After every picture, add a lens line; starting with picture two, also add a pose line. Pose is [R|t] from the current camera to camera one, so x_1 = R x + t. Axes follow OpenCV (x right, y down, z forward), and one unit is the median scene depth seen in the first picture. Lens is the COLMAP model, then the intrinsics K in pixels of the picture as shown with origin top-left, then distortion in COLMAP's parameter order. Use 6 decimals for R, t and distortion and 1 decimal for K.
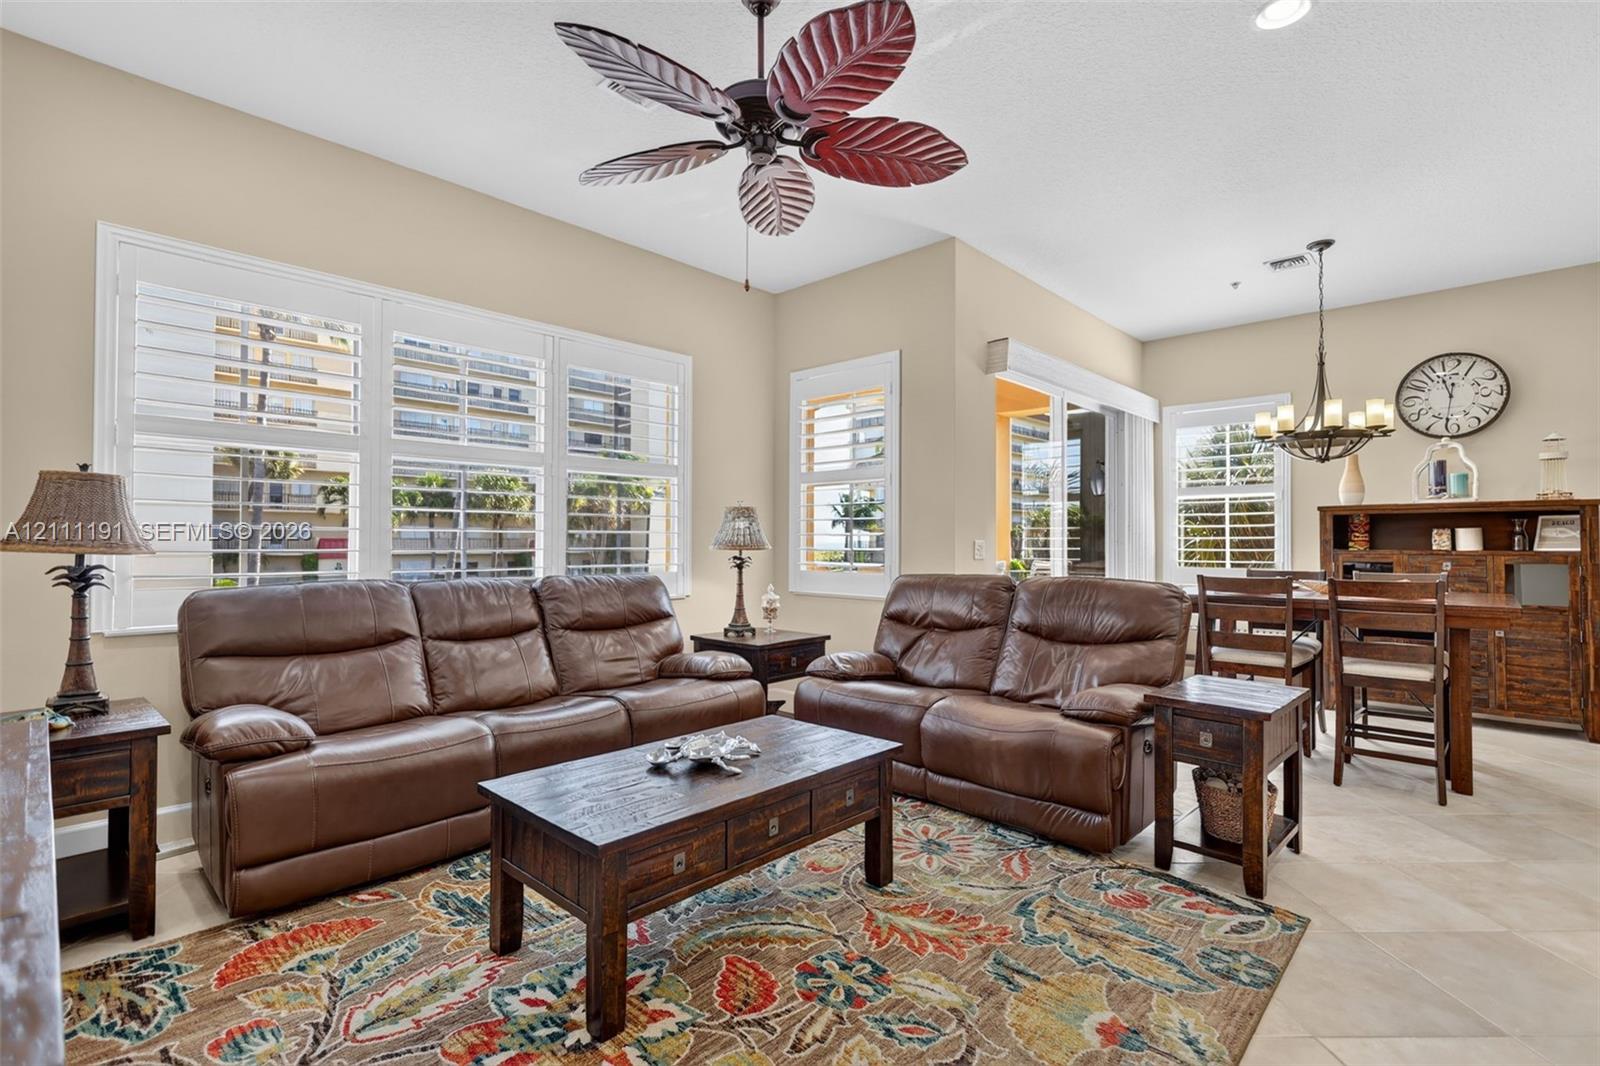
lens RADIAL K [[751.9, 0, 800.0], [0, 751.9, 533.0], [0, 0, 1]] dist [0.001953, 0.000988]
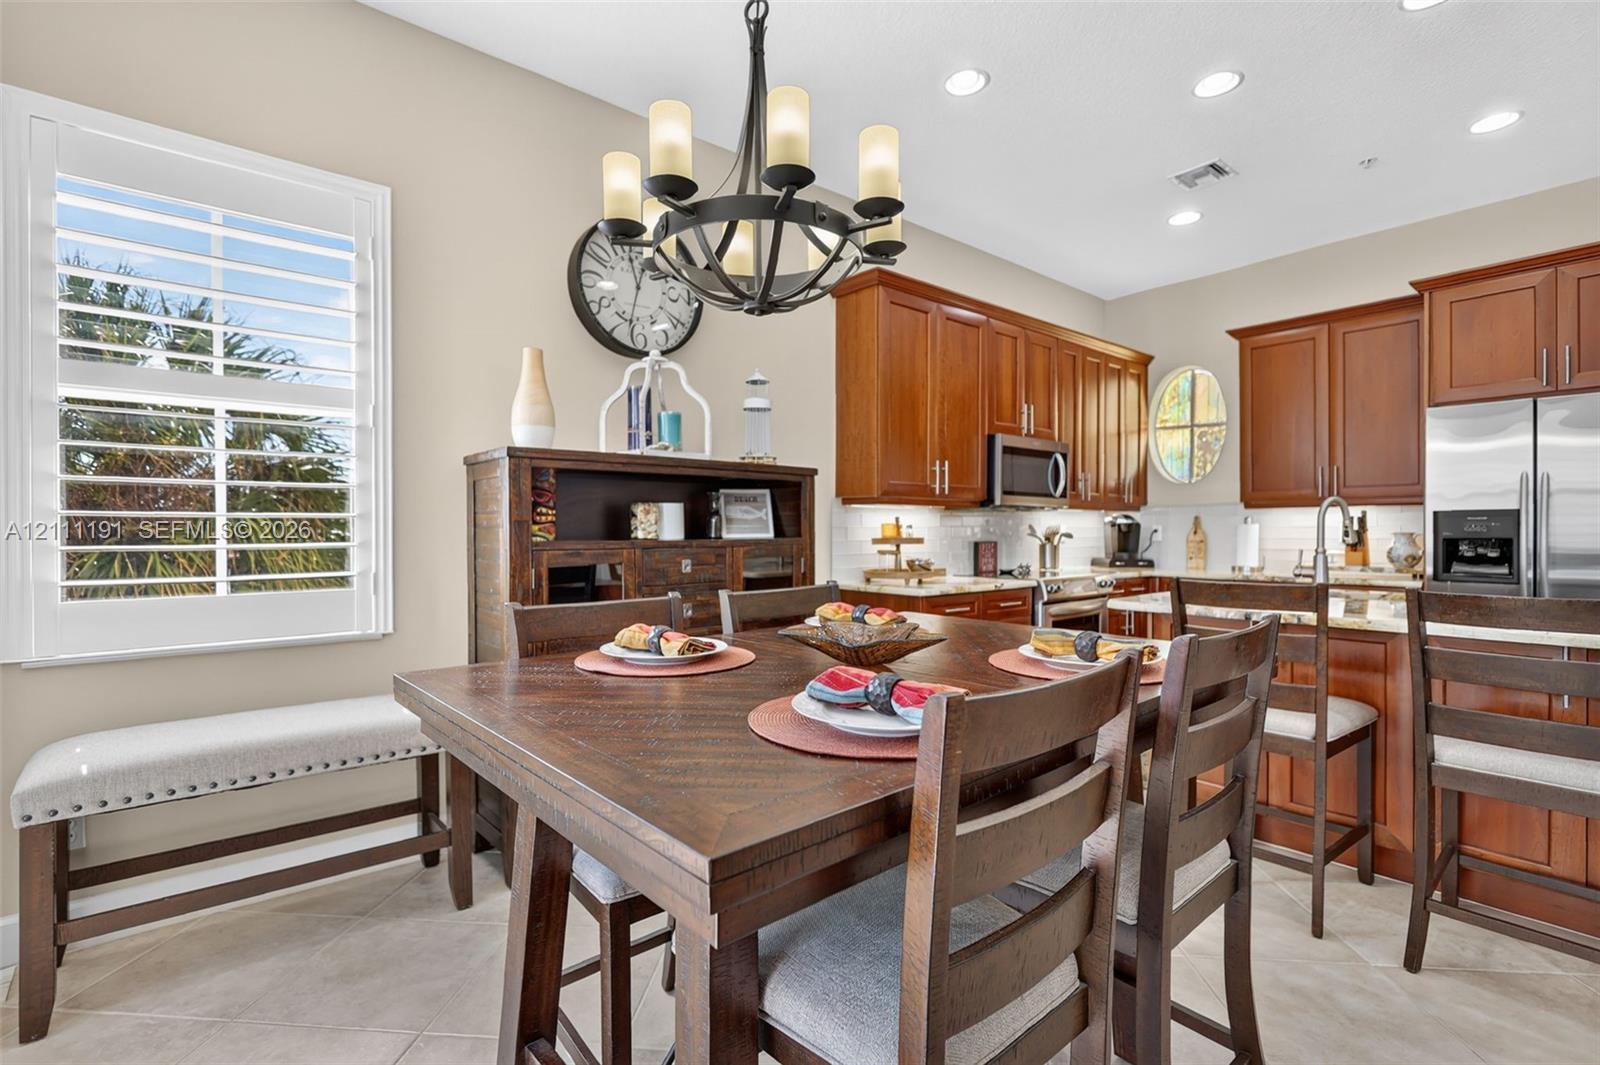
lens RADIAL K [[709.0, 0, 800.0], [0, 709.0, 532.5], [0, 0, 1]] dist [-0.027975, 0.000116]
pose [[0.120430, -0.013323, 0.992632, 0.315736], [-0.012210, 0.999814, 0.014901, 0.008172], [-0.992647, -0.013915, 0.120245, 0.822176]]
